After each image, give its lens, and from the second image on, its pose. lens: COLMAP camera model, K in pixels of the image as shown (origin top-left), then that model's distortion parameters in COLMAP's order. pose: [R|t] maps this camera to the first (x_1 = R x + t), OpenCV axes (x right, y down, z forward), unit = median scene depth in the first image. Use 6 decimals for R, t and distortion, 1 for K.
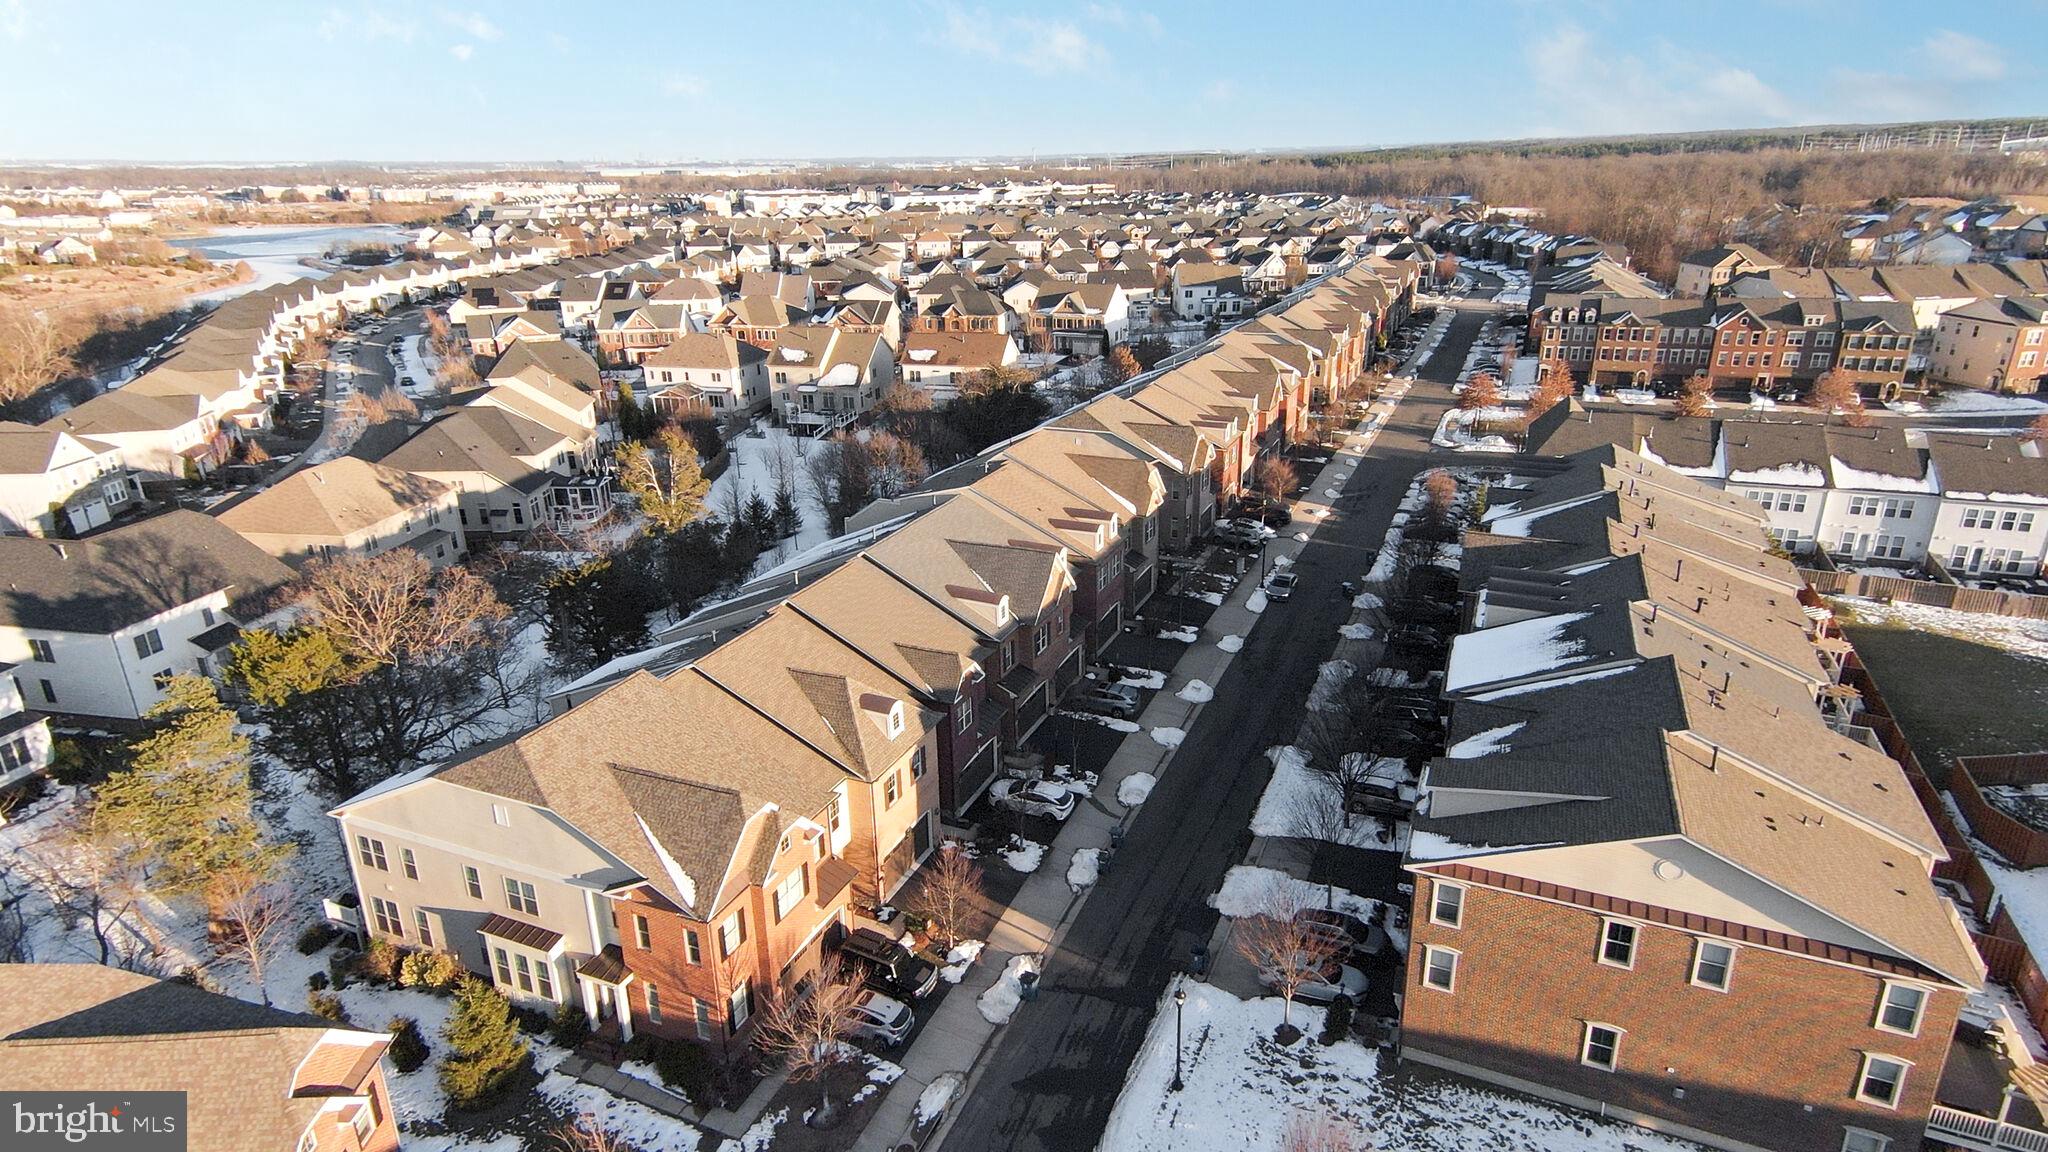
lens RADIAL K [[1125.1, 0, 1023.5], [0, 1125.1, 577.3], [0, 0, 1]] dist [0.086914, -0.035886]
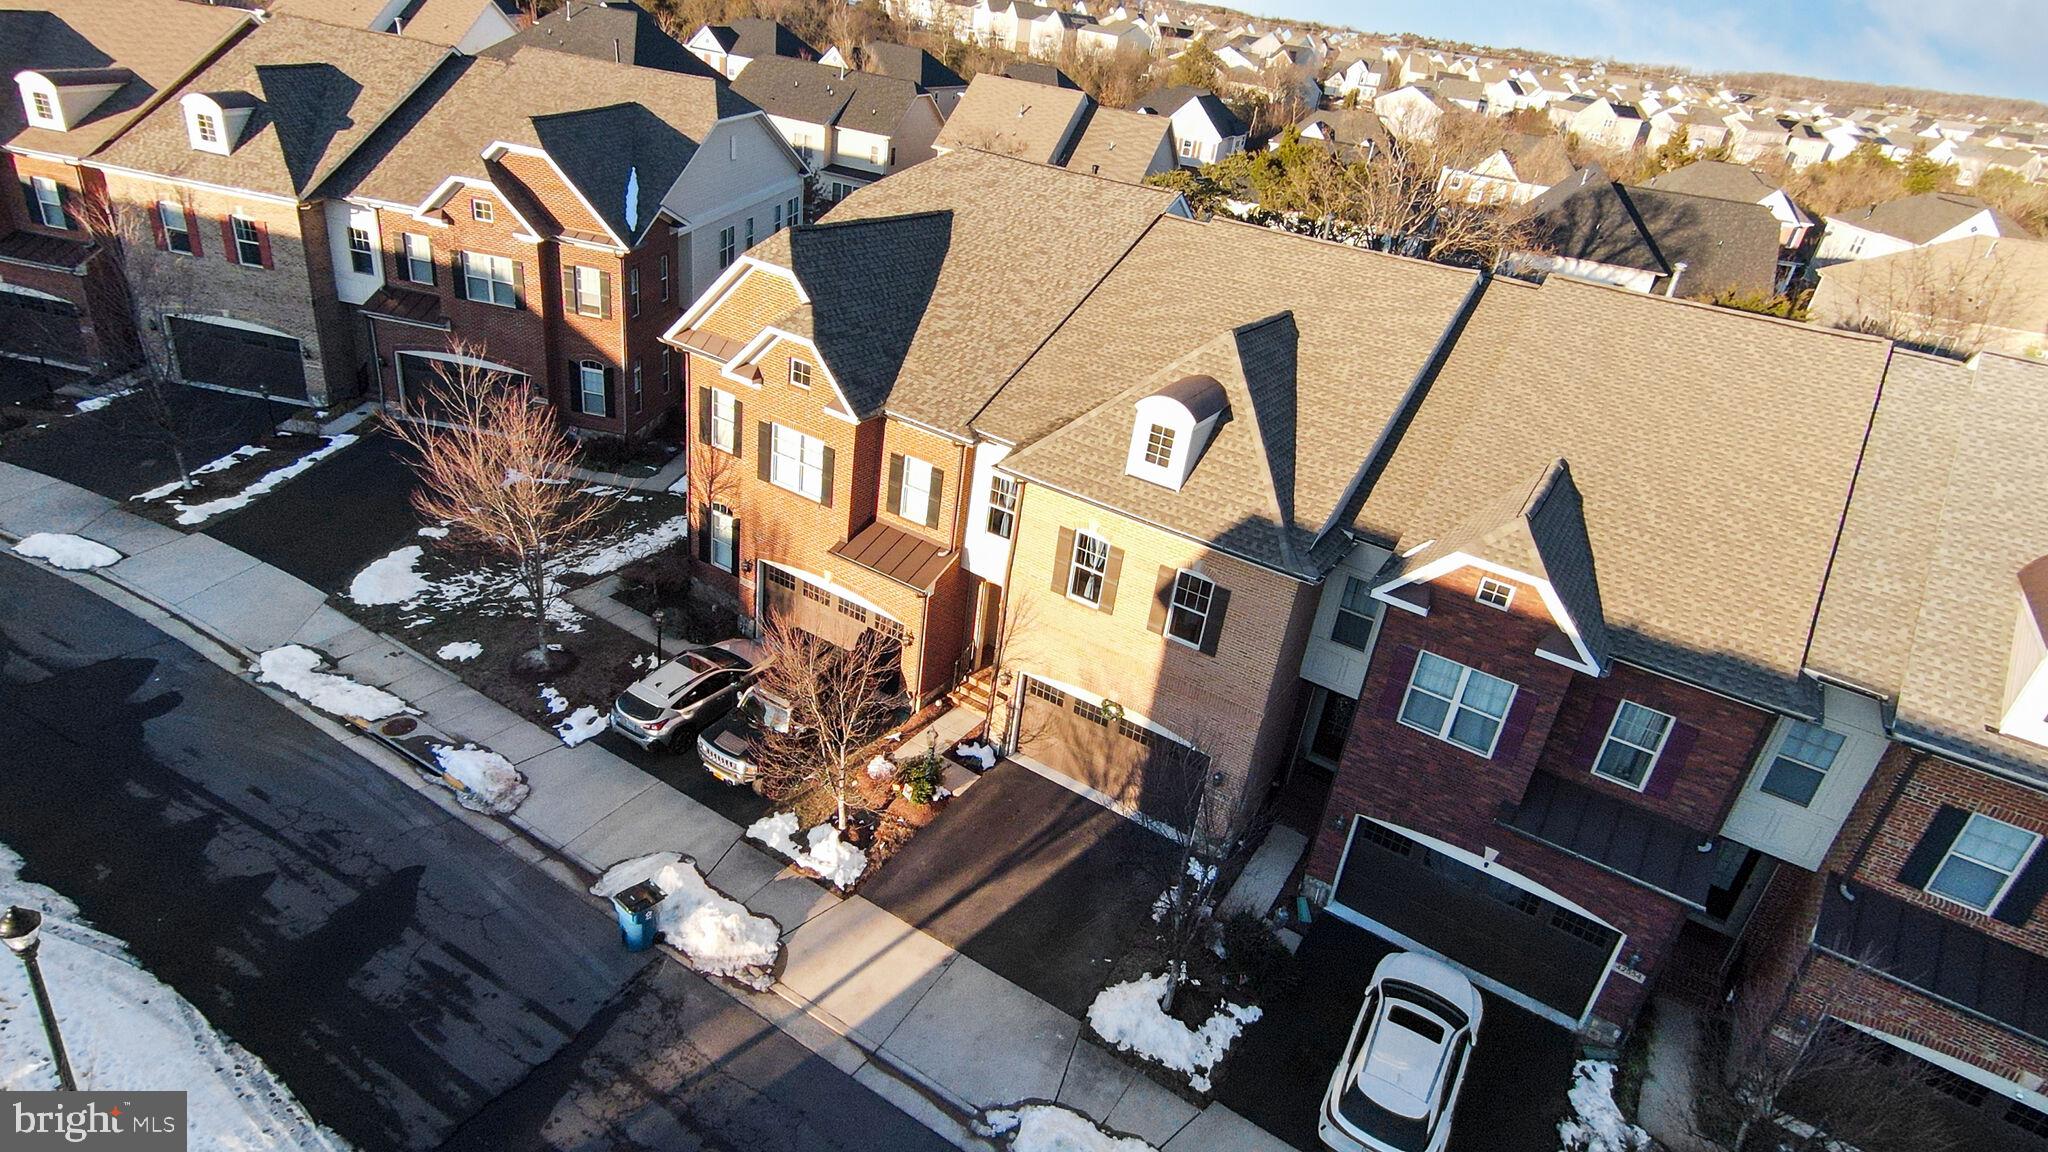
lens RADIAL K [[1125.1, 0, 1023.5], [0, 1125.1, 577.3], [0, 0, 1]] dist [0.086914, -0.035886]
pose [[-0.150719, 0.453606, -0.878365, 0.227762], [-0.457721, 0.755517, 0.468706, -0.006053], [0.876228, 0.472689, 0.093754, 0.761720]]
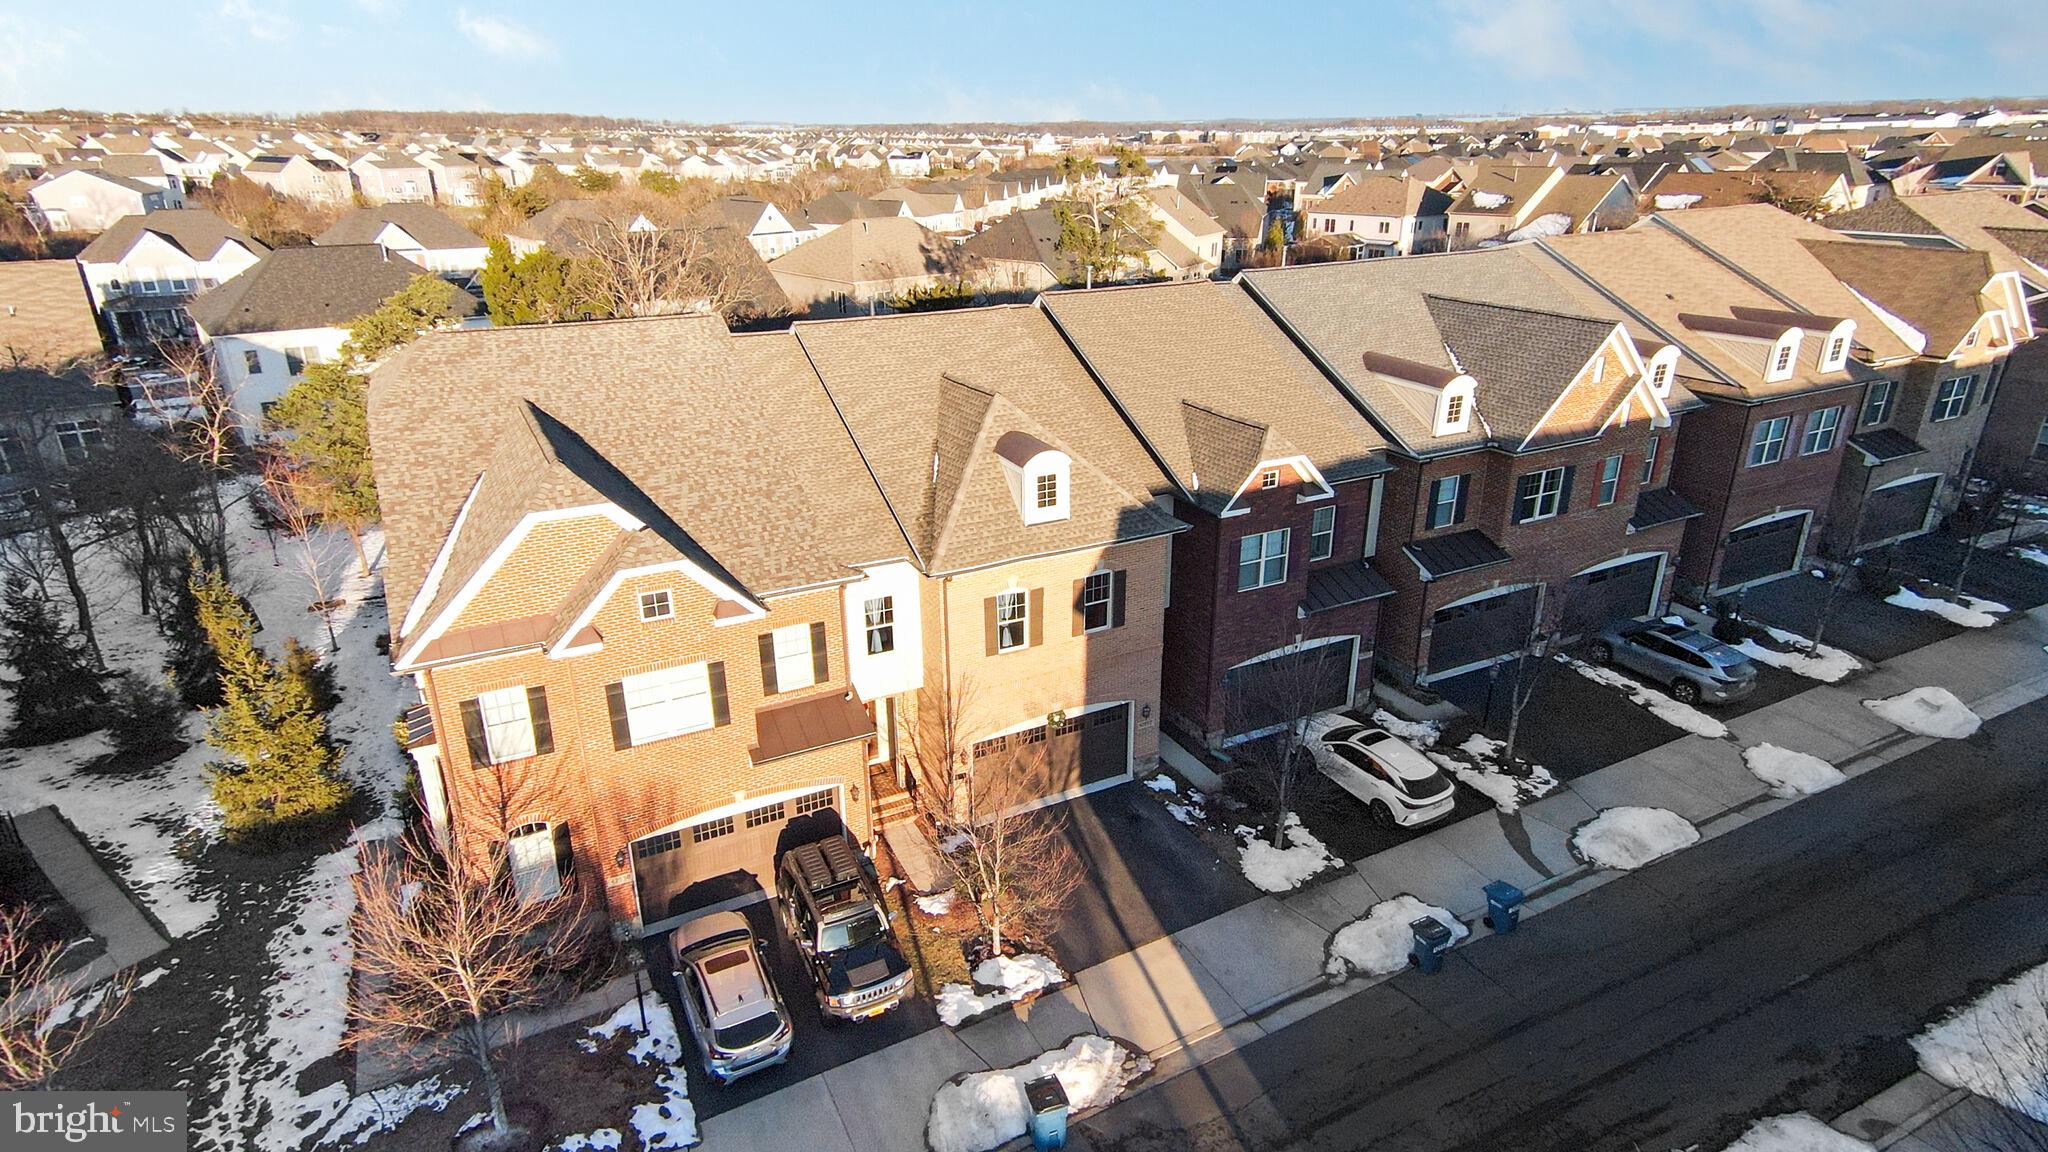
lens RADIAL K [[1125.1, 0, 1023.5], [0, 1125.1, 577.3], [0, 0, 1]] dist [0.086914, -0.035886]
pose [[0.780574, 0.244523, -0.575251, 0.143713], [-0.225746, 0.968473, 0.105351, 0.092430], [0.582875, 0.047627, 0.811165, 0.476352]]
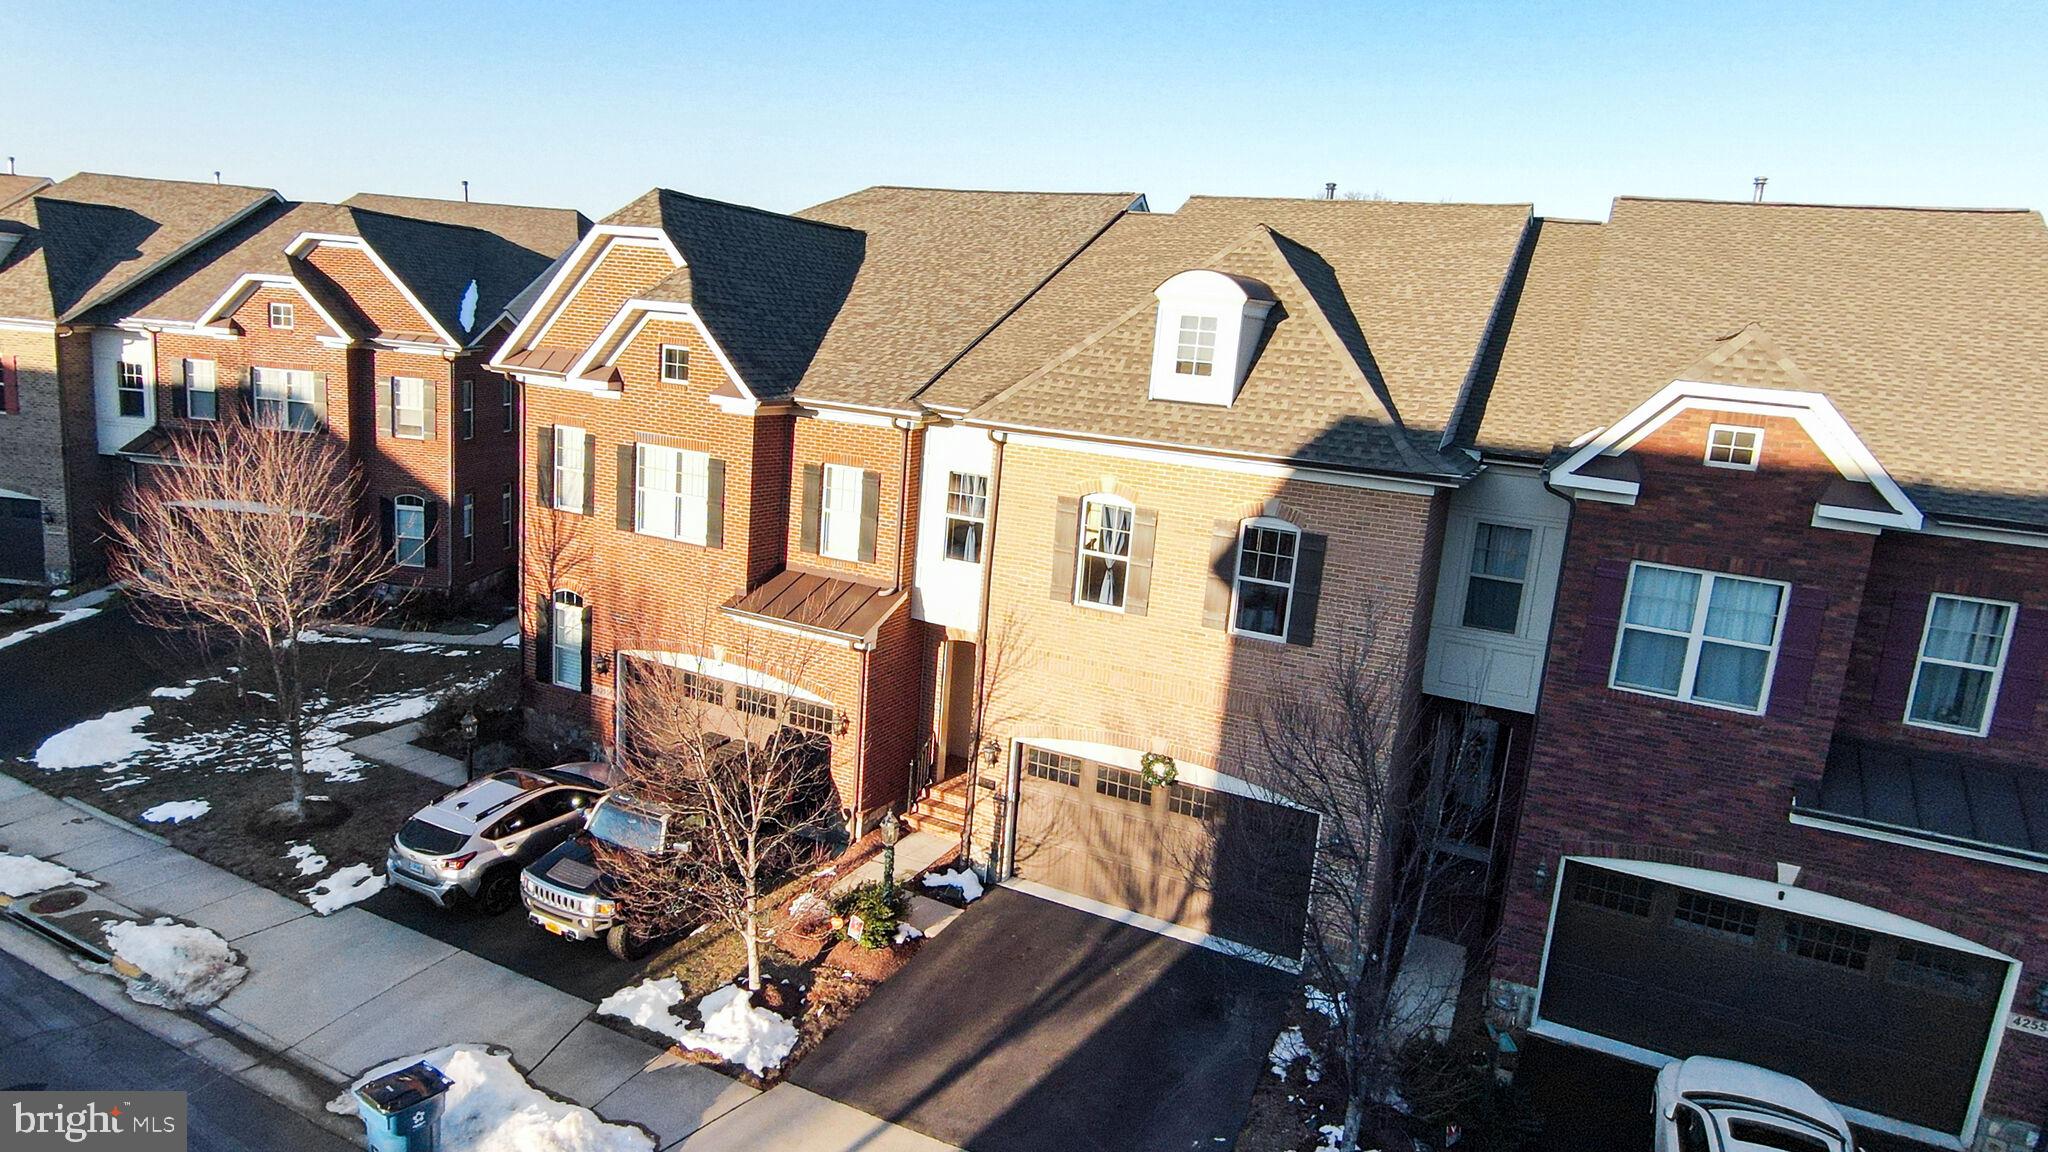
lens RADIAL K [[1213.1, 0, 1024.0], [0, 1213.1, 576.0], [0, 0, 1]] dist [-0.001107, -0.021078]
pose [[-0.048481, 0.217250, -0.974911, 0.167993], [-0.419971, 0.881153, 0.217242, 0.105936], [0.906242, 0.419967, 0.048520, 0.785605]]
